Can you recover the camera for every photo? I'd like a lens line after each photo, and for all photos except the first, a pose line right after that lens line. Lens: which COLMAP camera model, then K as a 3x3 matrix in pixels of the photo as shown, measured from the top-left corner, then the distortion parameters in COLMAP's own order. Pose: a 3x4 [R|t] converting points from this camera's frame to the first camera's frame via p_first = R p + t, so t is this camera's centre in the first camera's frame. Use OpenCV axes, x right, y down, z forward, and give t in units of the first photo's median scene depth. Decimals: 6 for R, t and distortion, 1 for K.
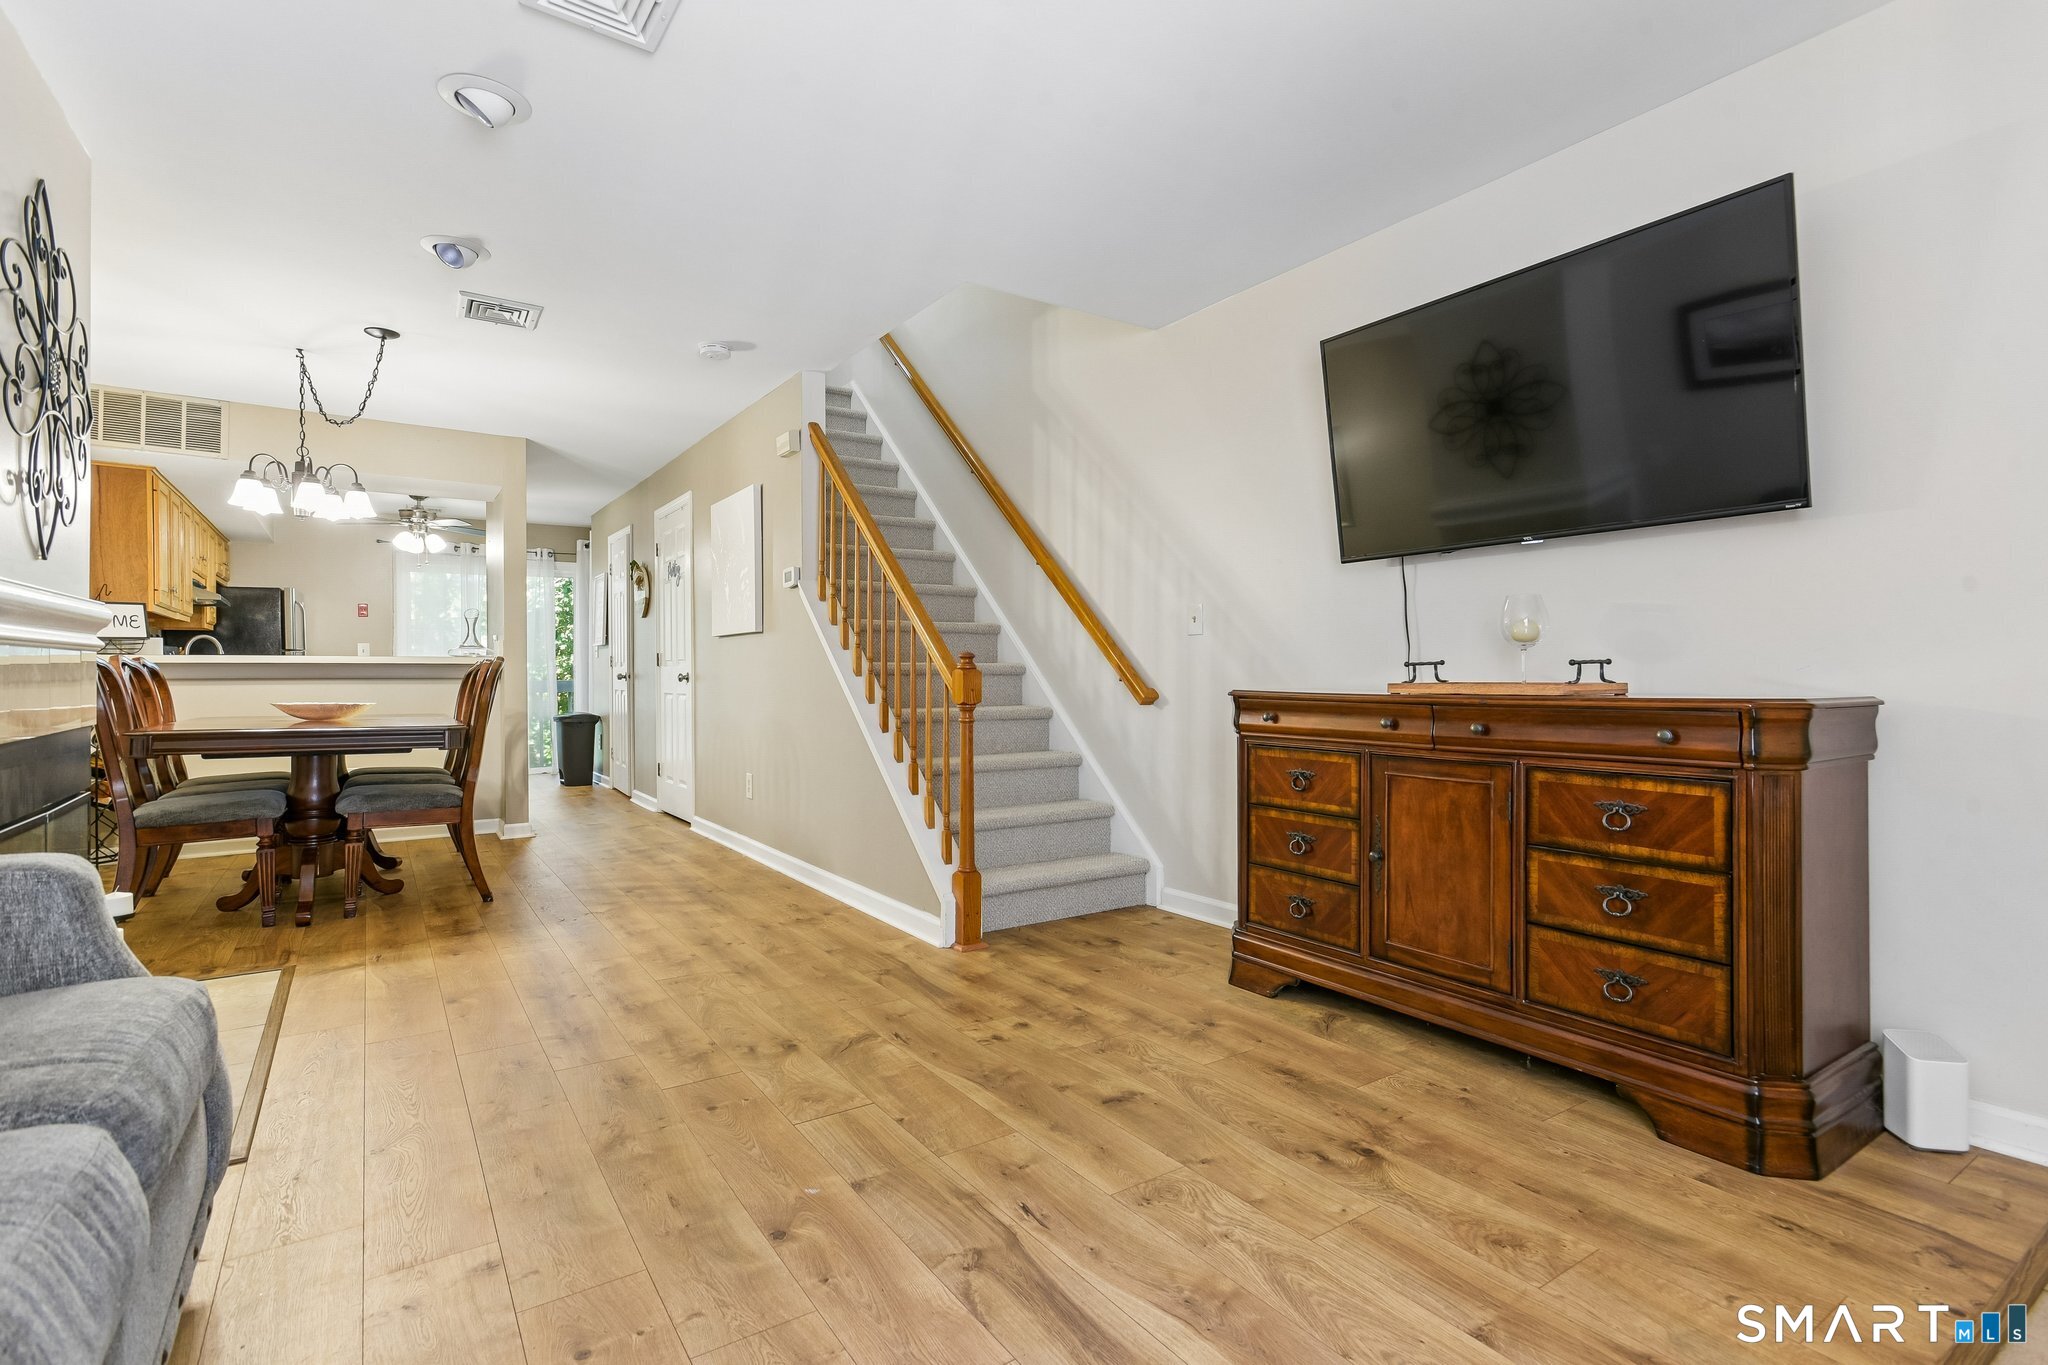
lens RADIAL K [[972.2, 0, 1027.1], [0, 972.2, 674.3], [0, 0, 1]] dist [-0.004572, 0.011019]
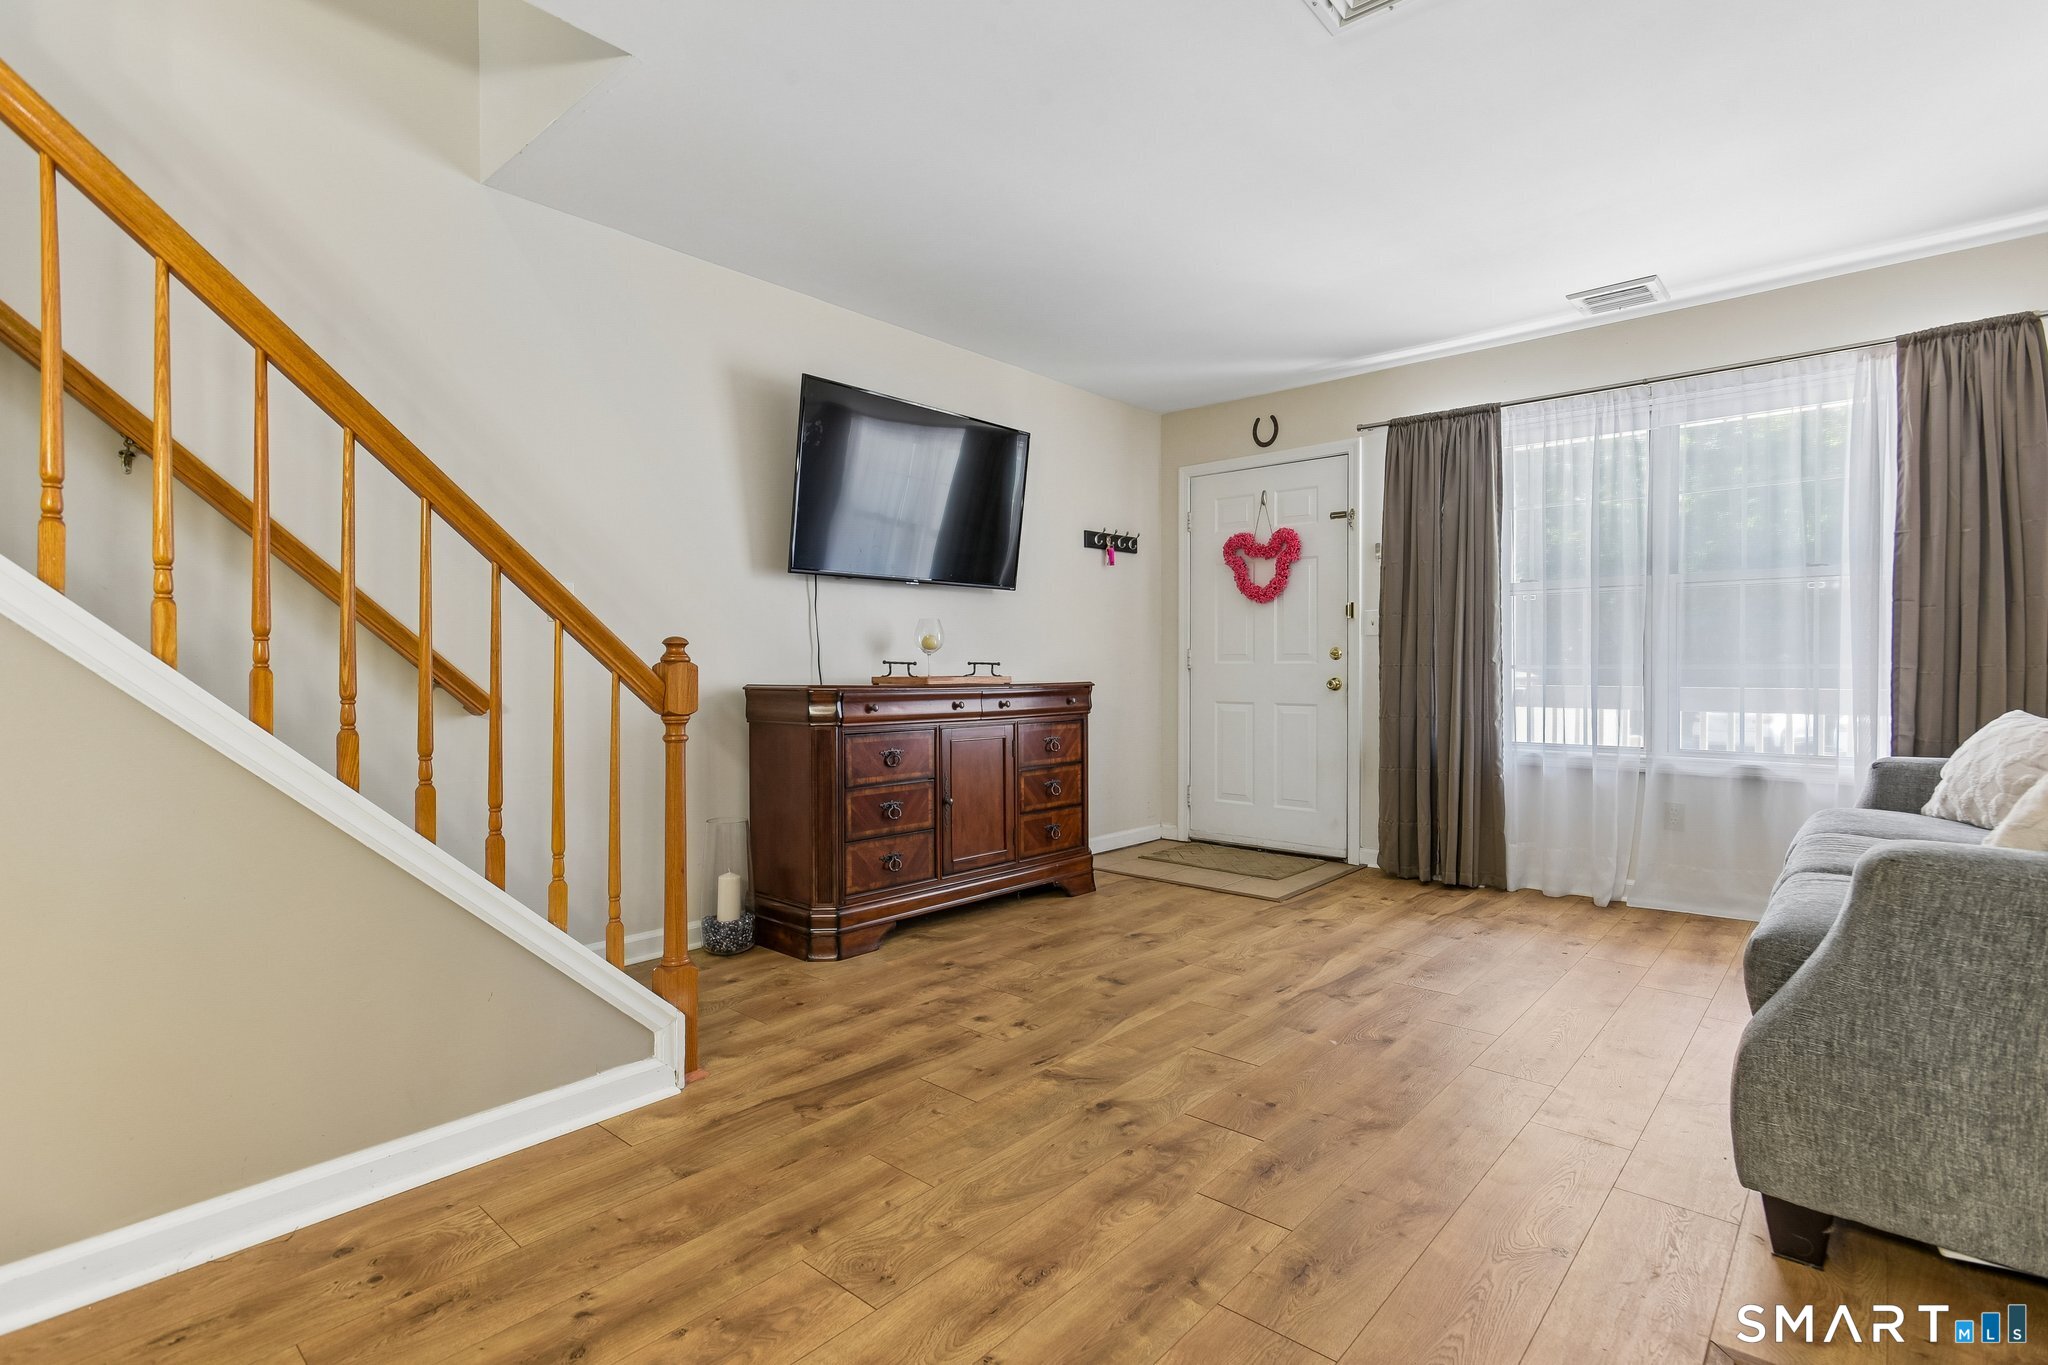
lens RADIAL K [[988.4, 0, 1024.0], [0, 988.4, 682.5], [0, 0, 1]] dist [-0.001371, 0.023725]
pose [[-0.253051, -0.009495, 0.967406, -1.018027], [-0.002435, 0.999955, 0.009178, 0.003559], [-0.967450, -0.000033, -0.253062, 1.234302]]
